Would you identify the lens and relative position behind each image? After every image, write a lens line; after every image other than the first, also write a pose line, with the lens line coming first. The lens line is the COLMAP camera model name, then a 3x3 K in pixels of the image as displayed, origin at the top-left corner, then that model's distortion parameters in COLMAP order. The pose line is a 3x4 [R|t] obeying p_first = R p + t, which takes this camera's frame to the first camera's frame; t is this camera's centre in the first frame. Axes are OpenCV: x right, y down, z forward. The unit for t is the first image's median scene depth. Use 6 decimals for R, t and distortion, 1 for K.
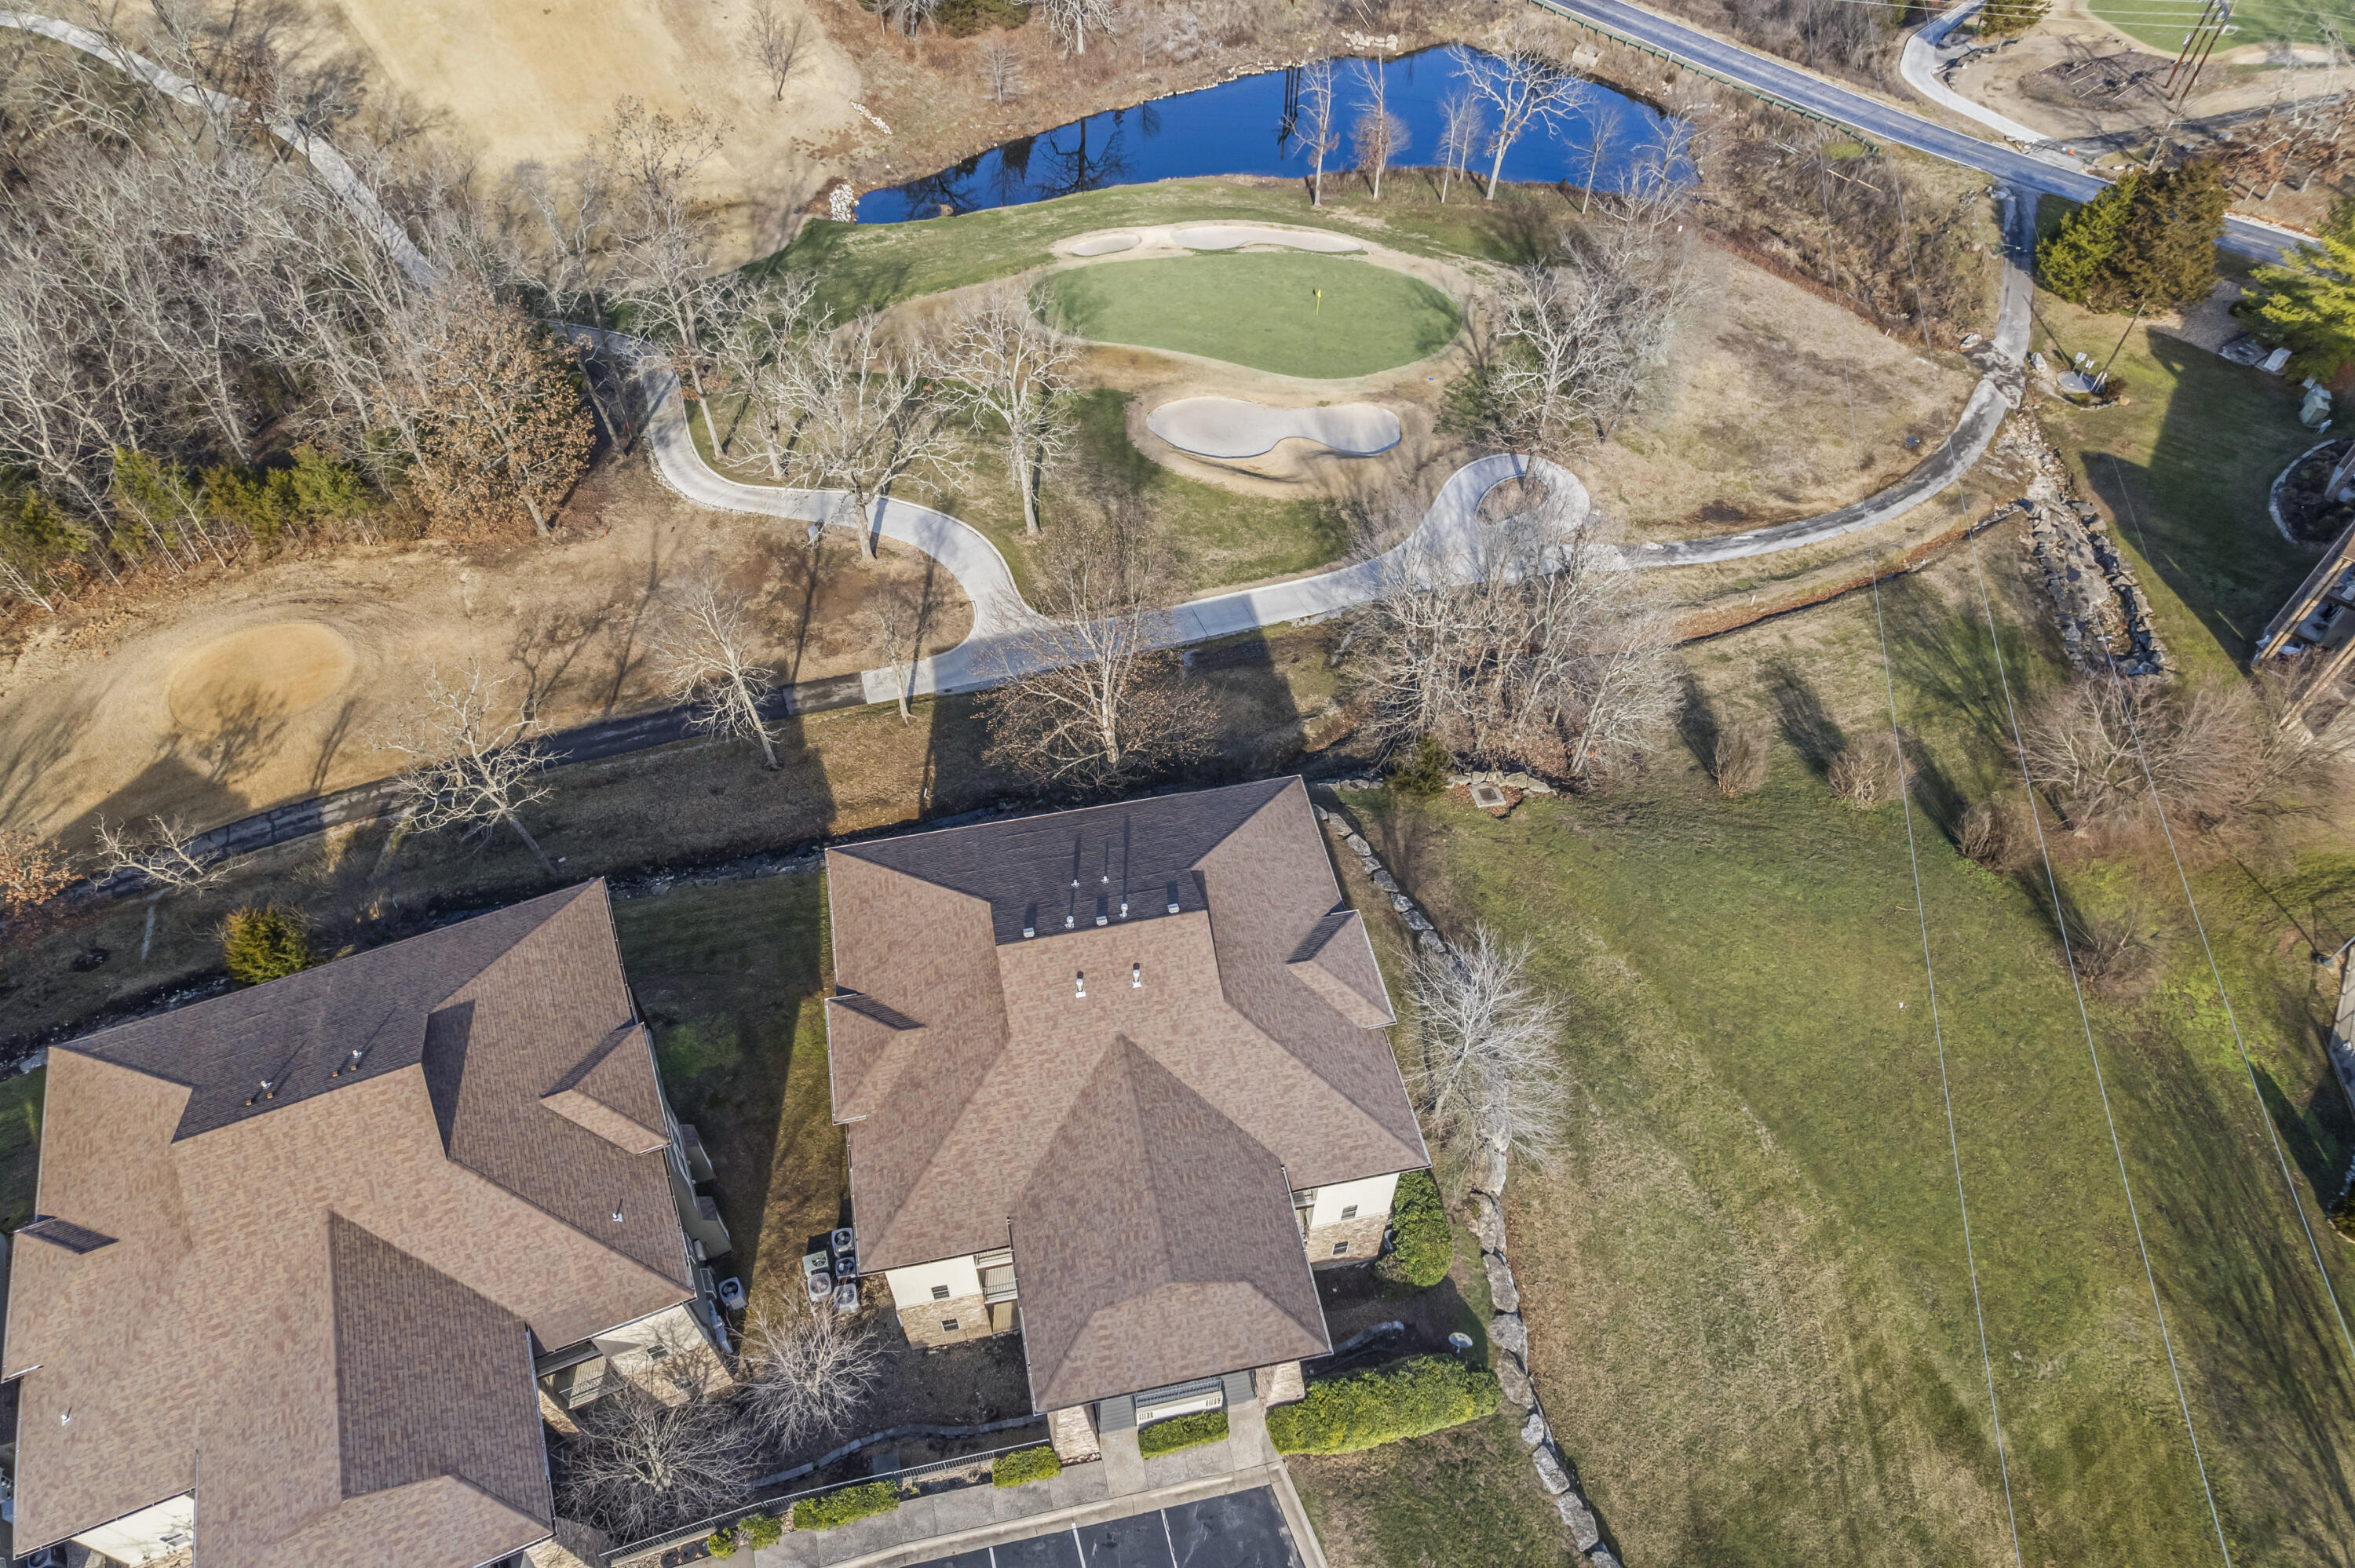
lens RADIAL K [[1494.4, 0, 1175.8], [0, 1494.4, 774.8], [0, 0, 1]] dist [-0.072404, 0.061307]
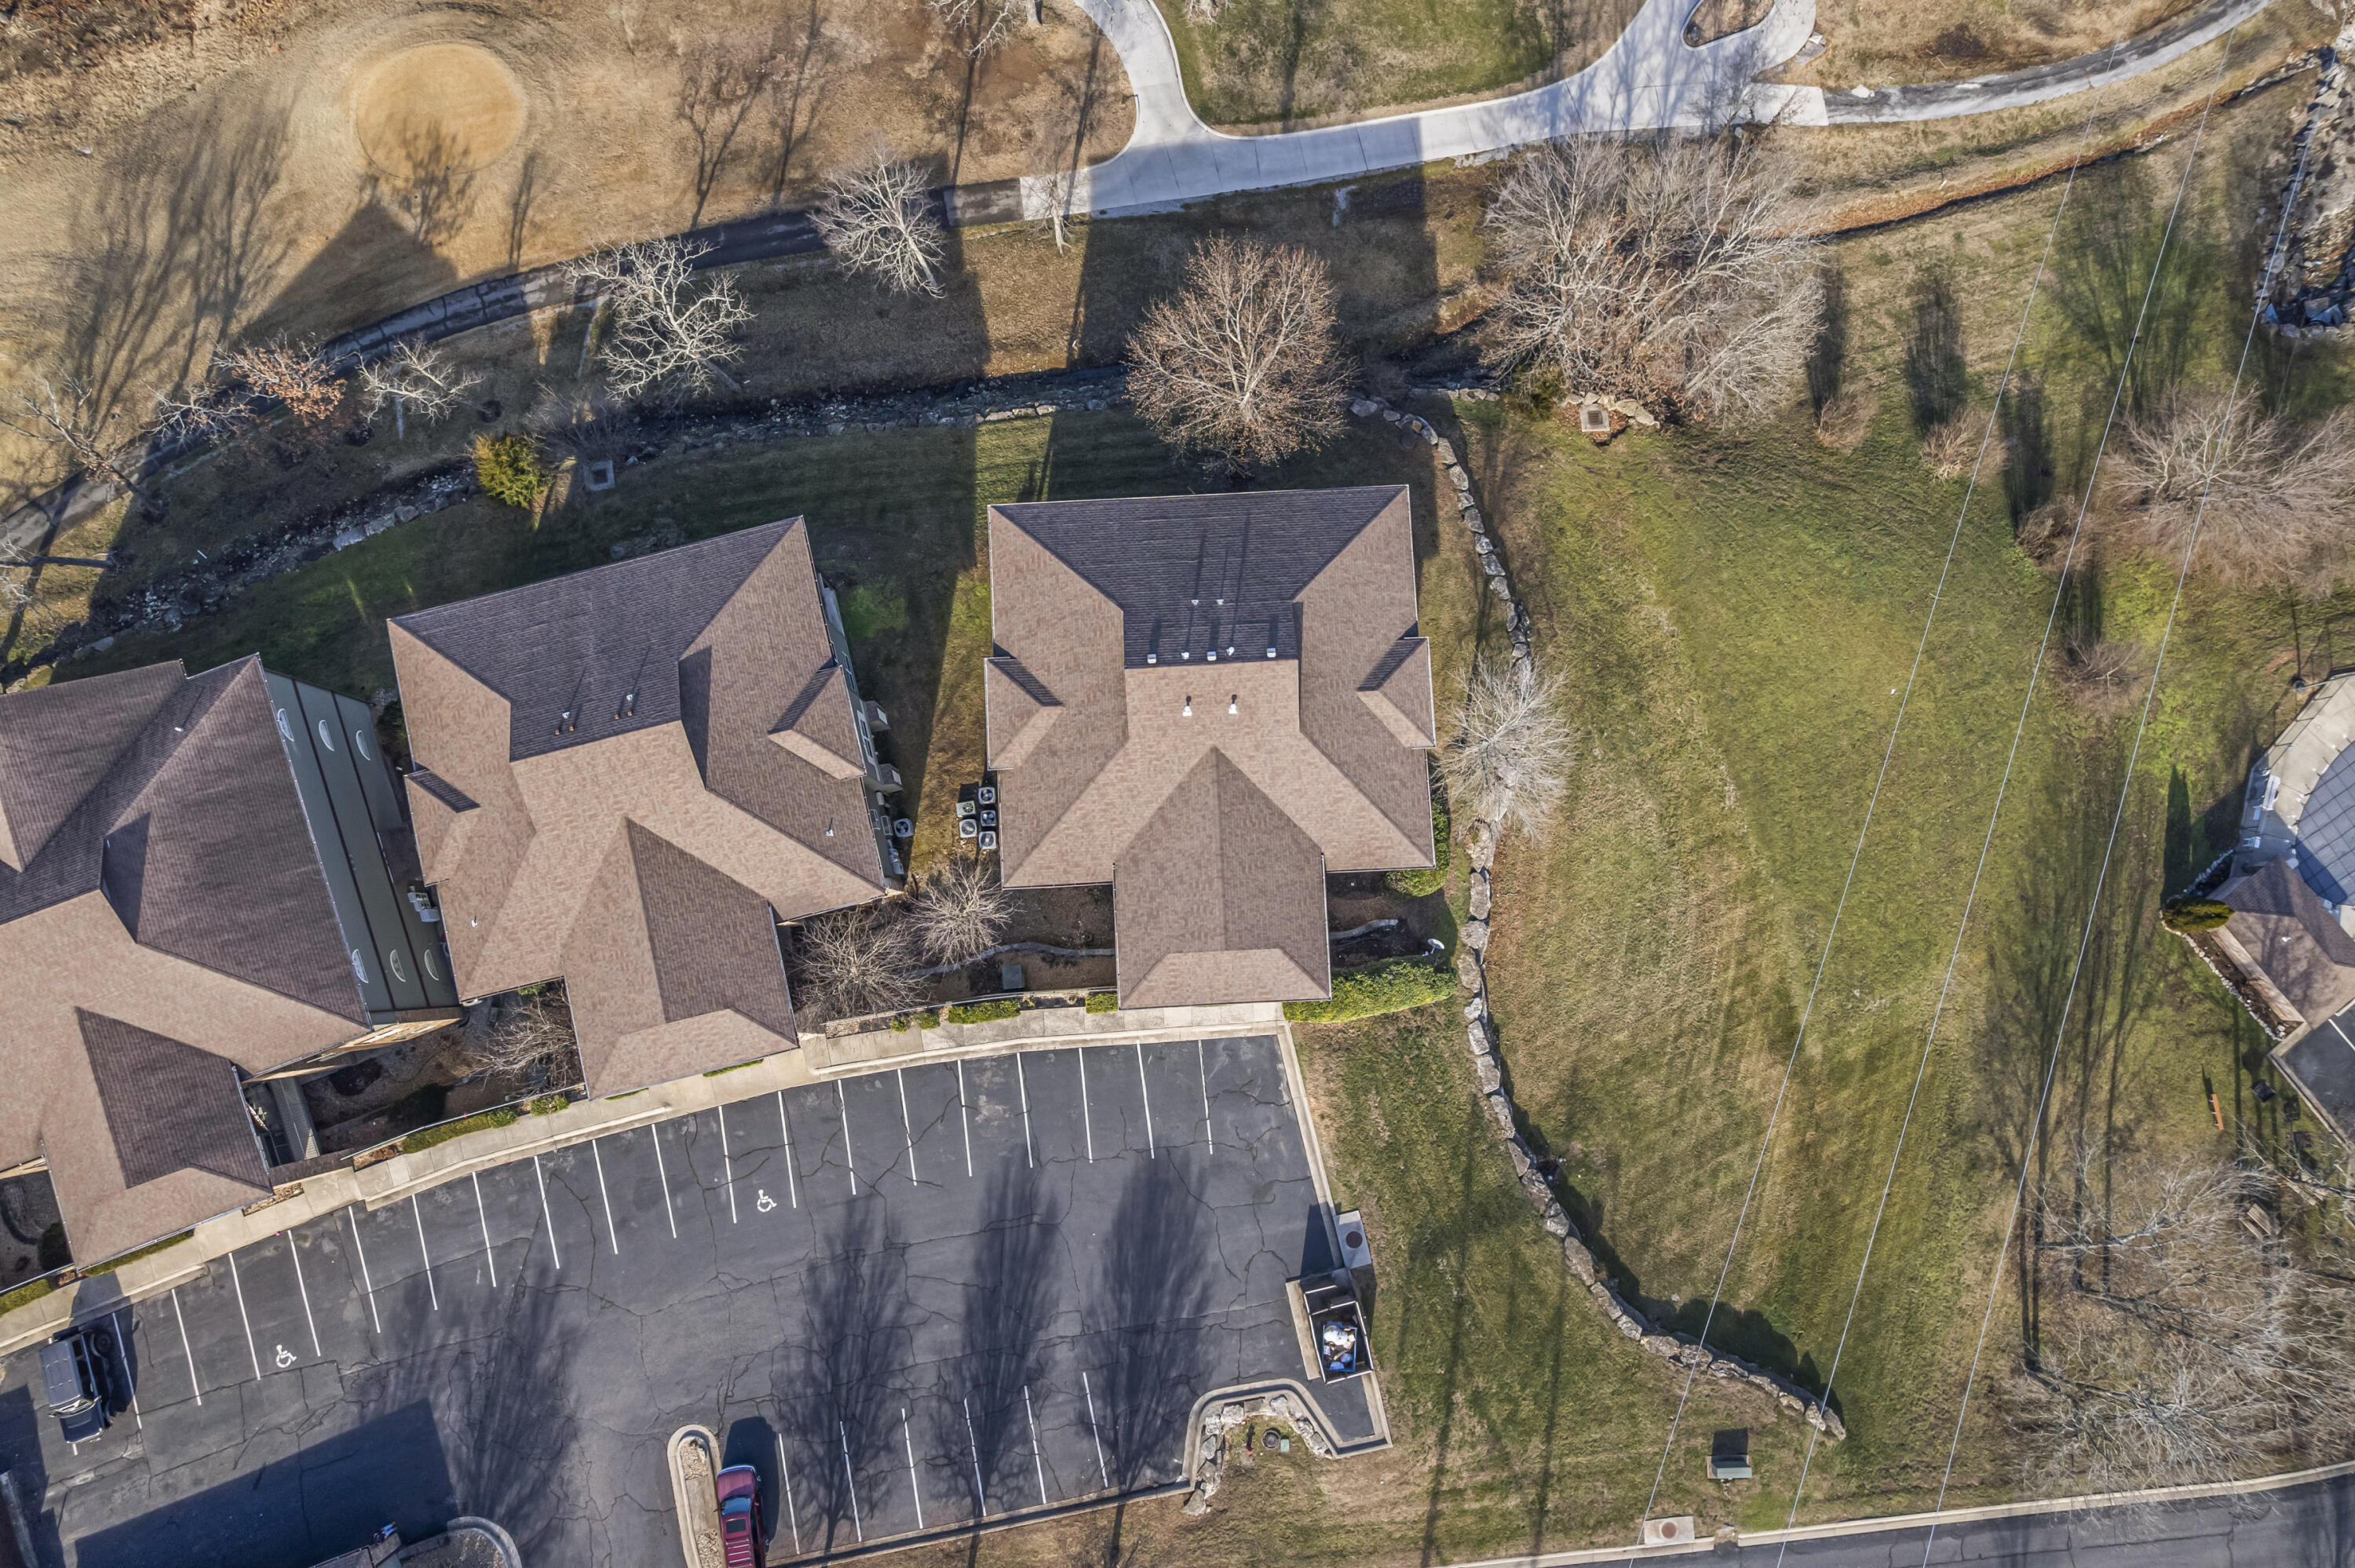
lens RADIAL K [[1494.4, 0, 1178.3], [0, 1494.4, 761.2], [0, 0, 1]] dist [-0.072404, 0.061307]
pose [[0.988158, 0.151671, -0.023235, -0.021348], [-0.115257, 0.833654, 0.540127, -0.295905], [0.101291, -0.531052, 0.841263, -0.048247]]
